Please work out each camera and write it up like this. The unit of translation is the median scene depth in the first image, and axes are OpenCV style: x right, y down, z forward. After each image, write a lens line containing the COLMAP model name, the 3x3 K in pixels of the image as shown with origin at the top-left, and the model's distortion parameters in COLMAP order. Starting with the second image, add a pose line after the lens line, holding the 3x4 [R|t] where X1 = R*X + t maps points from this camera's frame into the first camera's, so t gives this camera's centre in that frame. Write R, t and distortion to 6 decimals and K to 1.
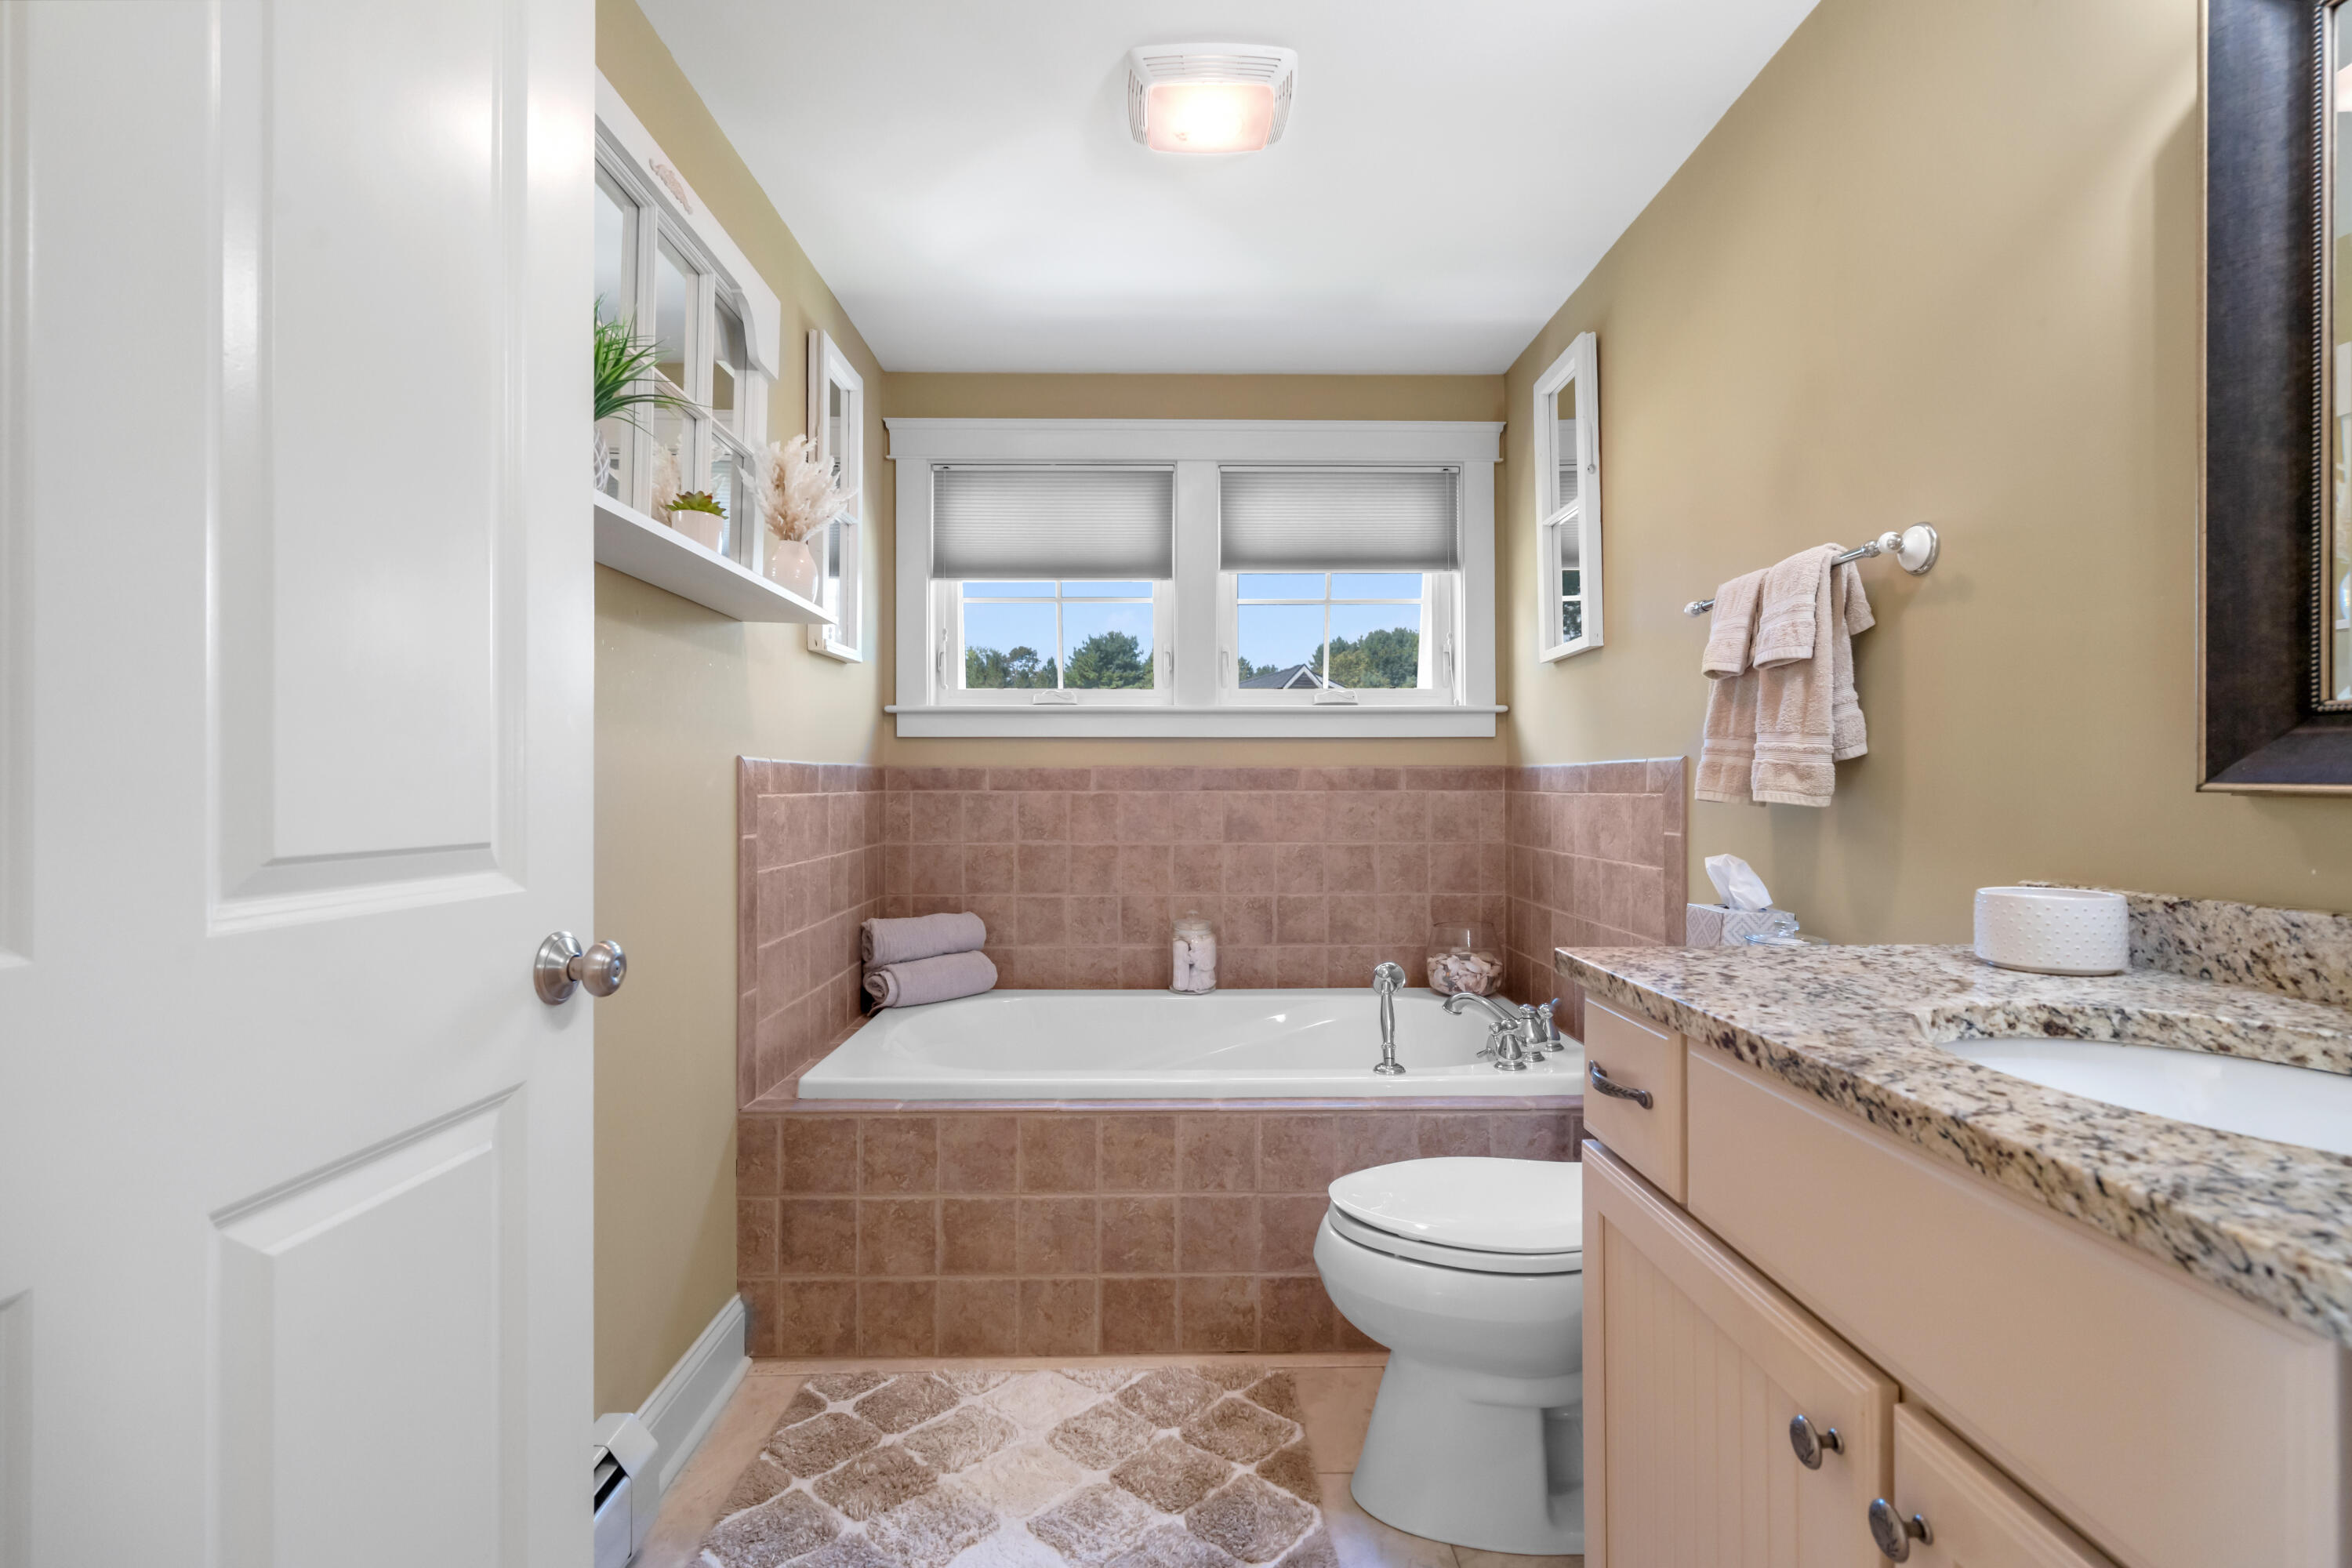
lens RADIAL K [[1076.6, 0, 1174.5], [0, 1076.6, 782.4], [0, 0, 1]] dist [0.000880, -0.000035]
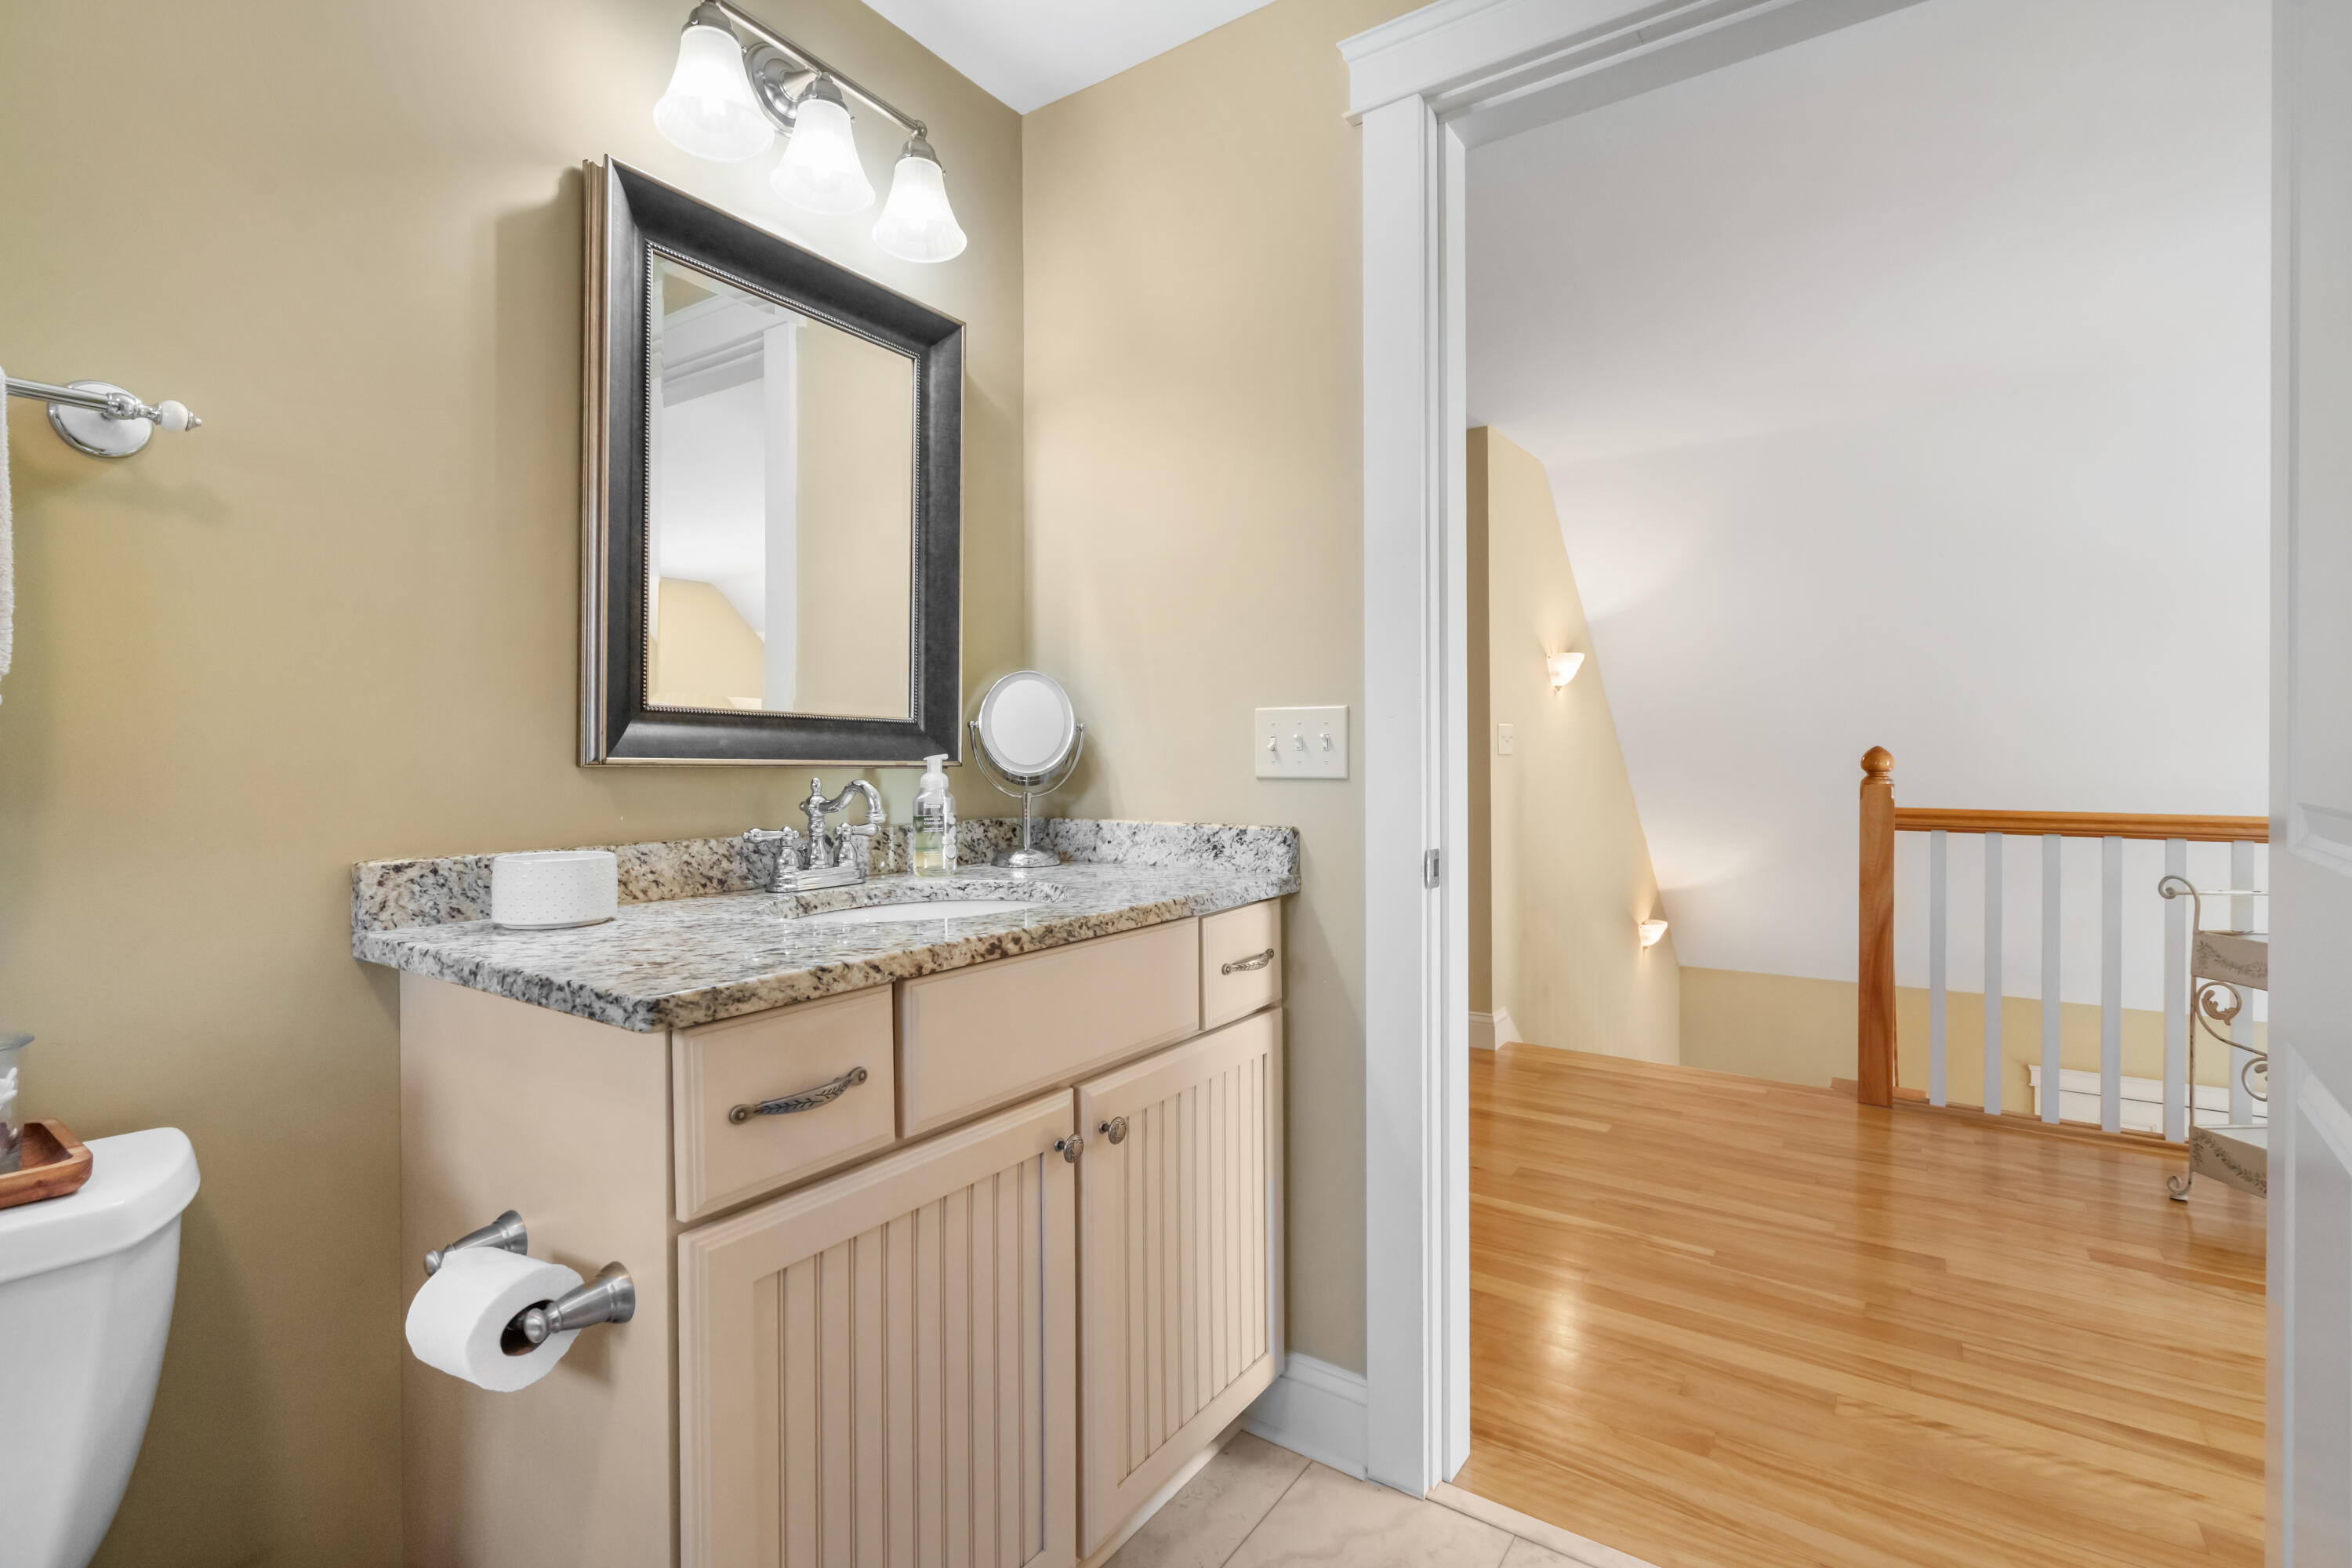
lens RADIAL K [[1076.6, 0, 1176.8], [0, 1076.6, 762.2], [0, 0, 1]] dist [0.000880, -0.000035]
pose [[-0.809801, -0.003698, 0.586693, -0.427944], [-0.000839, 0.999986, 0.005144, -0.001782], [-0.586704, 0.003674, -0.809793, 1.792365]]
